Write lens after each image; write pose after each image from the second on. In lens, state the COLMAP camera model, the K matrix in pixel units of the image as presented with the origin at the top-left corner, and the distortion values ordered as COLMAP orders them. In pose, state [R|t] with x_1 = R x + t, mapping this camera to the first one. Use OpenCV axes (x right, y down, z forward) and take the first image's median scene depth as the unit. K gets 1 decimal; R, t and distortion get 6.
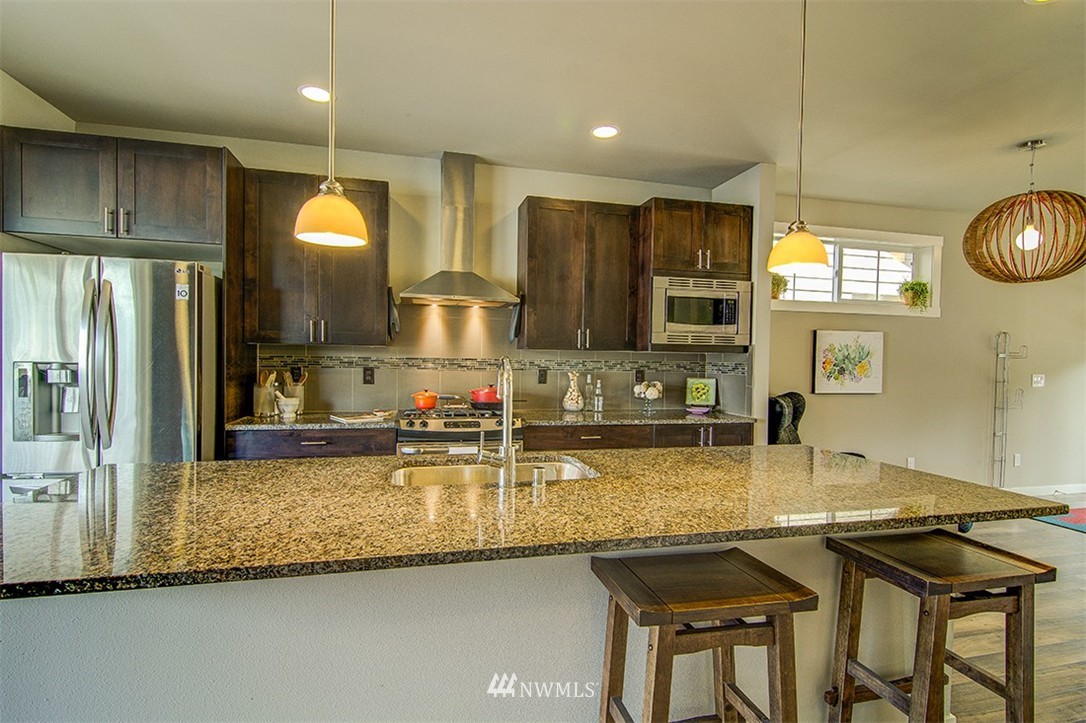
lens RADIAL K [[520.6, 0, 541.3], [0, 520.6, 365.0], [0, 0, 1]] dist [-0.003392, -0.001039]
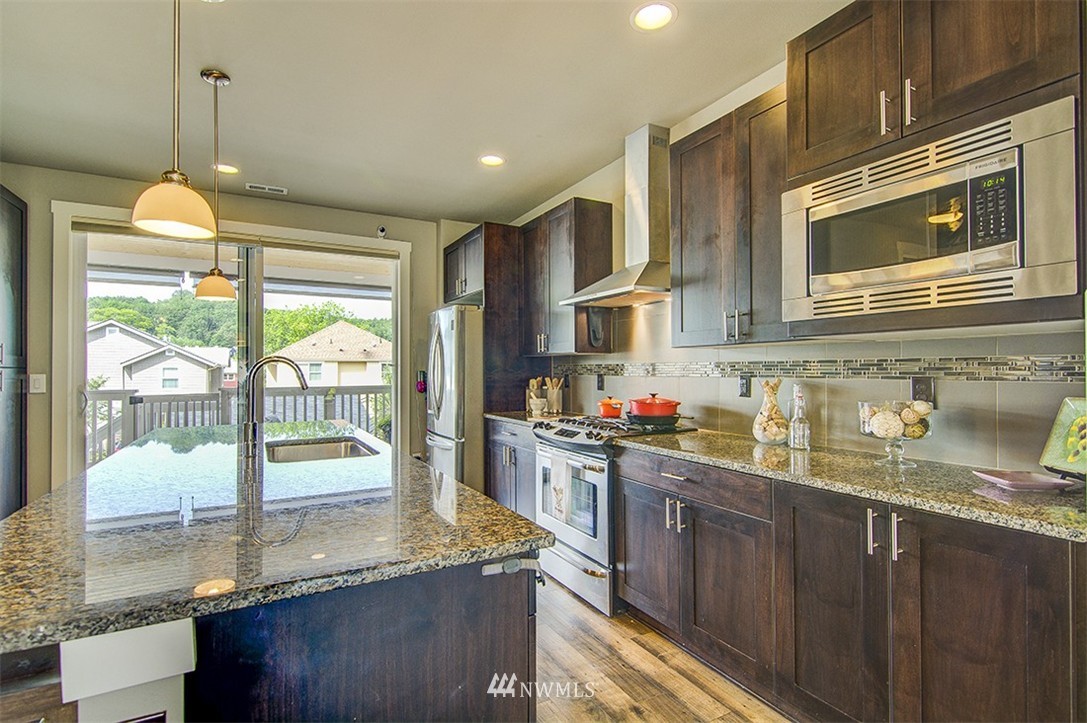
lens RADIAL K [[521.0, 0, 544.5], [0, 521.0, 366.4], [0, 0, 1]] dist [-0.003392, -0.001039]
pose [[0.264271, -0.023802, -0.964155, 0.637620], [-0.008216, 0.999604, -0.026929, 0.018249], [0.964413, 0.015038, 0.263971, 0.623527]]
